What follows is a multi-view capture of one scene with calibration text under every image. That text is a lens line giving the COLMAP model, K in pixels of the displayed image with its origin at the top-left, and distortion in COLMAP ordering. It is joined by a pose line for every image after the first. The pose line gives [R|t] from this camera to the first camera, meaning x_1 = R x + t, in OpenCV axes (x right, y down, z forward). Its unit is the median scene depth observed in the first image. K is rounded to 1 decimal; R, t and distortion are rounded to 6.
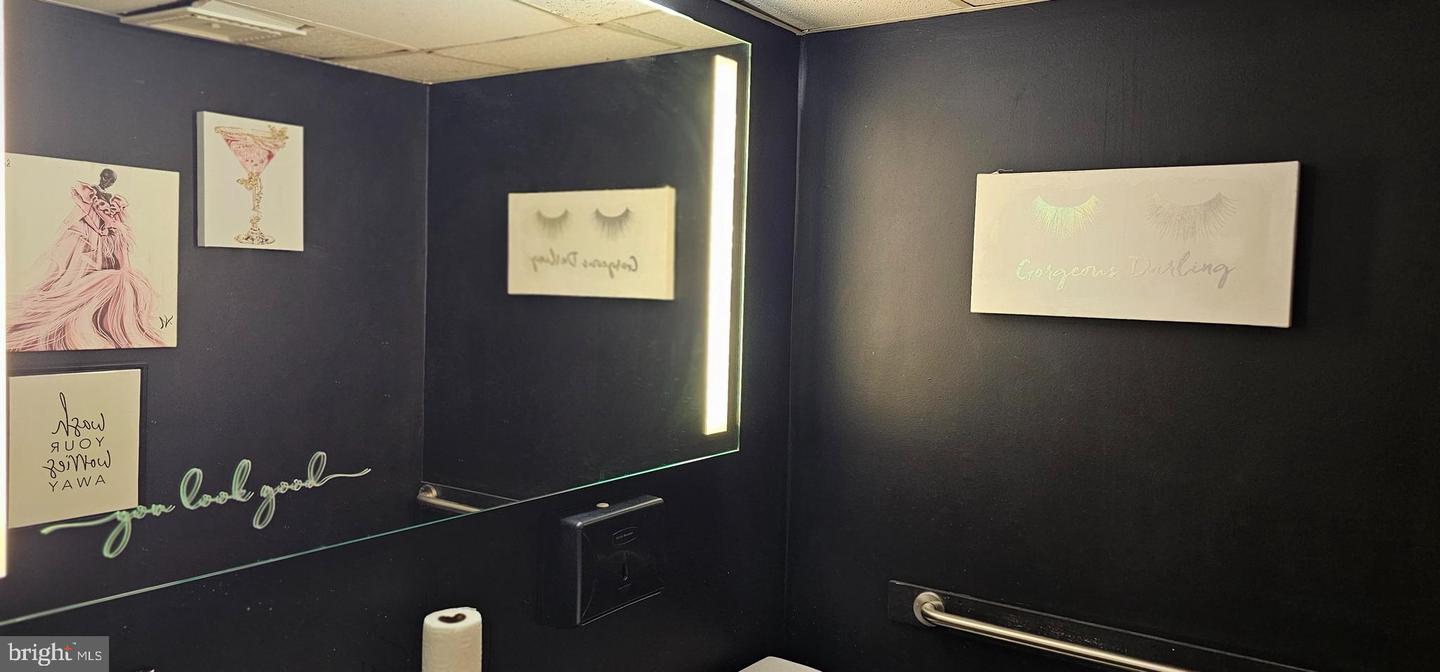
lens RADIAL K [[956.6, 0, 733.7], [0, 956.6, 318.7], [0, 0, 1]] dist [0.068293, -0.067173]
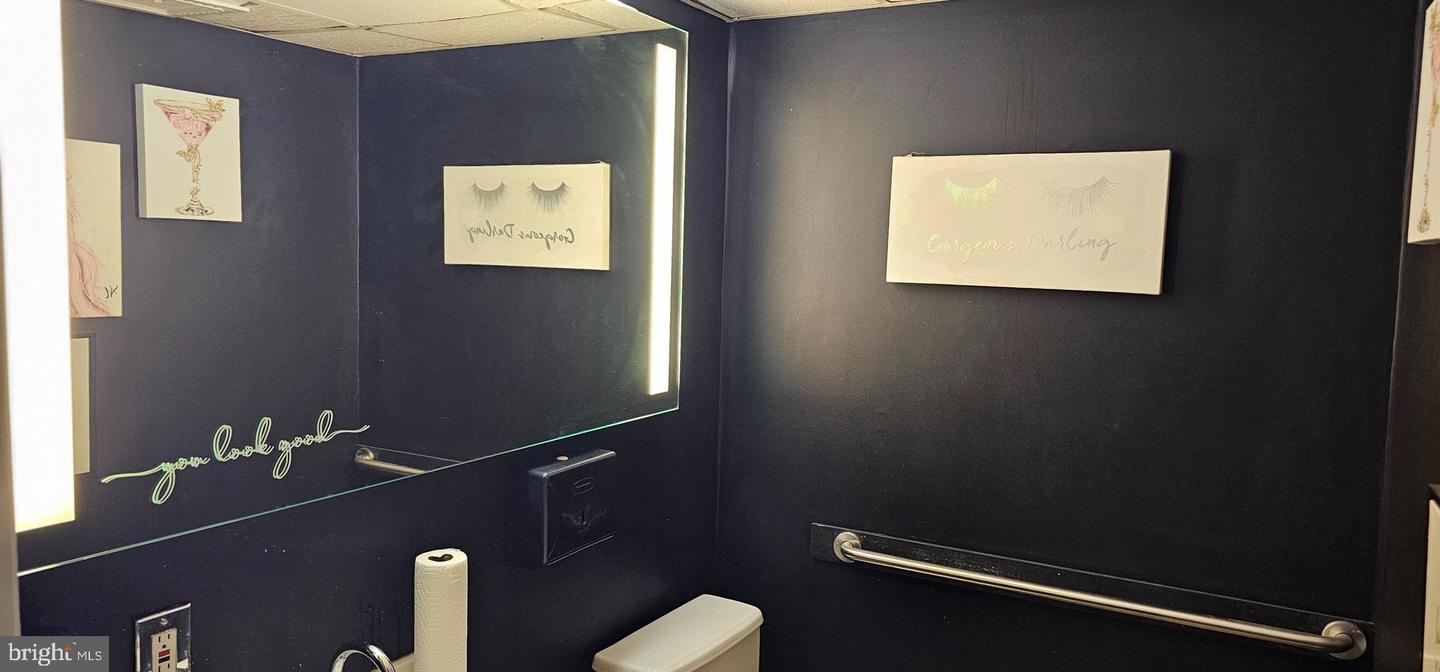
lens RADIAL K [[956.6, 0, 712.2], [0, 956.6, 326.5], [0, 0, 1]] dist [0.068293, -0.067173]
pose [[0.996382, -0.006413, 0.084746, -0.050163], [0.002667, 0.999017, 0.044238, -0.004736], [-0.084947, -0.043852, 0.995420, -0.091526]]
